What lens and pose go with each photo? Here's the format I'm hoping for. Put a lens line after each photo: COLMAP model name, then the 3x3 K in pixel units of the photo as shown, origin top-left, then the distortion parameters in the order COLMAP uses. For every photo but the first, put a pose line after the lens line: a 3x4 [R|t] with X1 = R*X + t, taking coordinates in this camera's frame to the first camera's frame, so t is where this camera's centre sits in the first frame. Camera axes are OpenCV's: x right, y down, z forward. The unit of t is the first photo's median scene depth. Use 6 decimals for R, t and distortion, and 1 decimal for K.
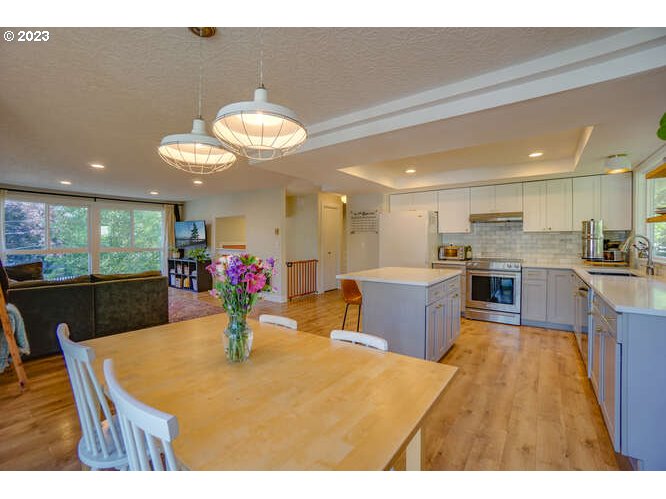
lens RADIAL K [[300.2, 0, 328.4], [0, 300.2, 243.0], [0, 0, 1]] dist [-0.052857, 0.011674]
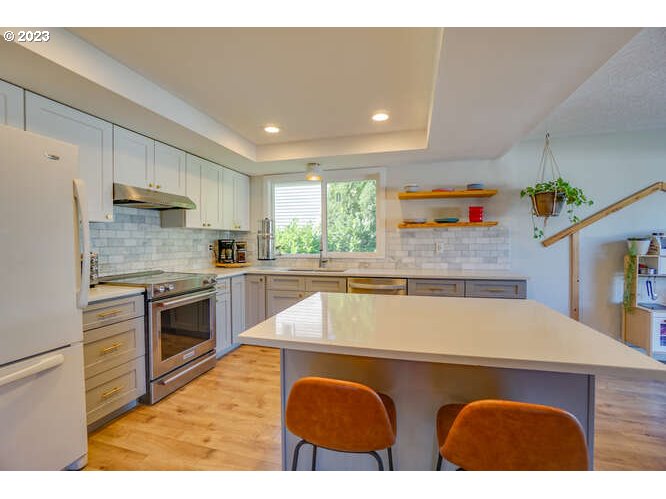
lens RADIAL K [[300.2, 0, 322.0], [0, 300.2, 247.7], [0, 0, 1]] dist [-0.052857, 0.011674]
pose [[-0.350931, -0.015626, 0.936271, -0.064822], [0.010846, 0.999726, 0.020750, -0.002328], [-0.936338, 0.017436, -0.350666, 0.929689]]
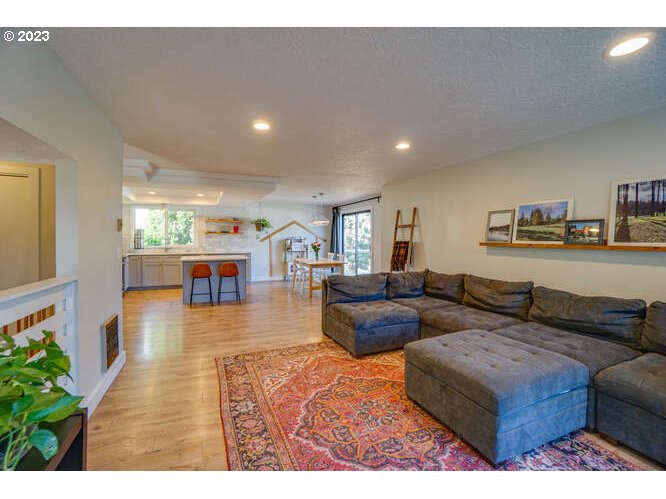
lens RADIAL K [[300.2, 0, 326.2], [0, 300.2, 242.6], [0, 0, 1]] dist [-0.052857, 0.011674]
pose [[-0.867164, -0.012924, 0.497855, -0.928144], [-0.001128, 0.999712, 0.023986, -0.027060], [-0.498021, 0.020238, -0.866929, 1.655436]]
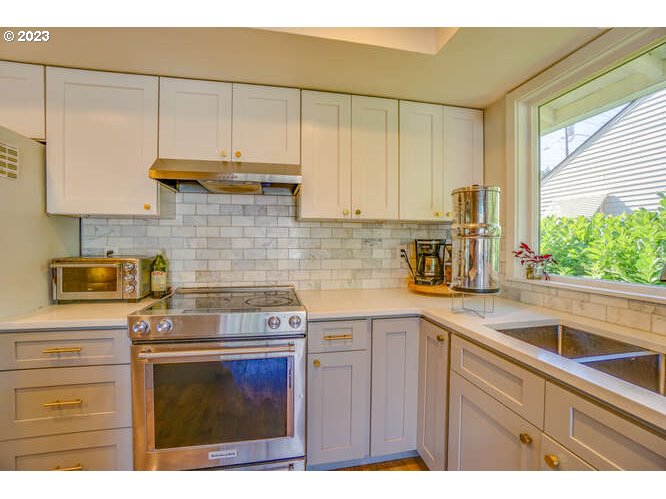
lens RADIAL K [[300.2, 0, 339.0], [0, 300.2, 248.4], [0, 0, 1]] dist [-0.052857, 0.011674]
pose [[0.652305, -0.010942, 0.757878, 0.393857], [0.000322, 0.999900, 0.014159, -0.003423], [-0.757957, -0.008992, 0.652243, 0.695444]]
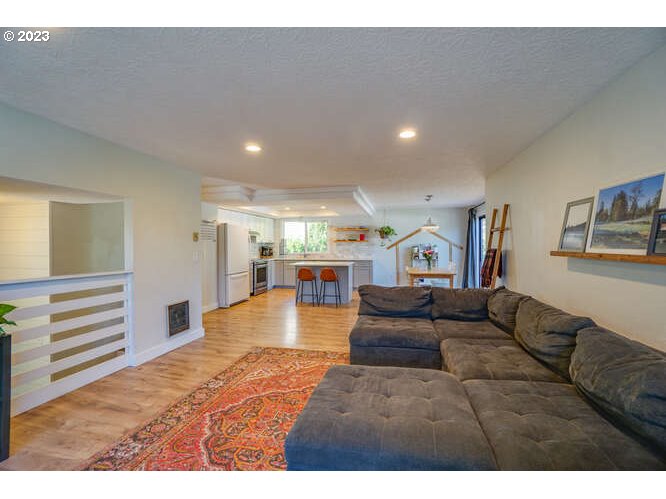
lens RADIAL K [[300.2, 0, 325.4], [0, 300.2, 247.4], [0, 0, 1]] dist [-0.052857, 0.011674]
pose [[-0.401829, -0.007181, 0.915687, -1.210588], [0.009480, 0.999883, 0.012002, -0.024952], [-0.915666, 0.013504, -0.401714, 1.330837]]
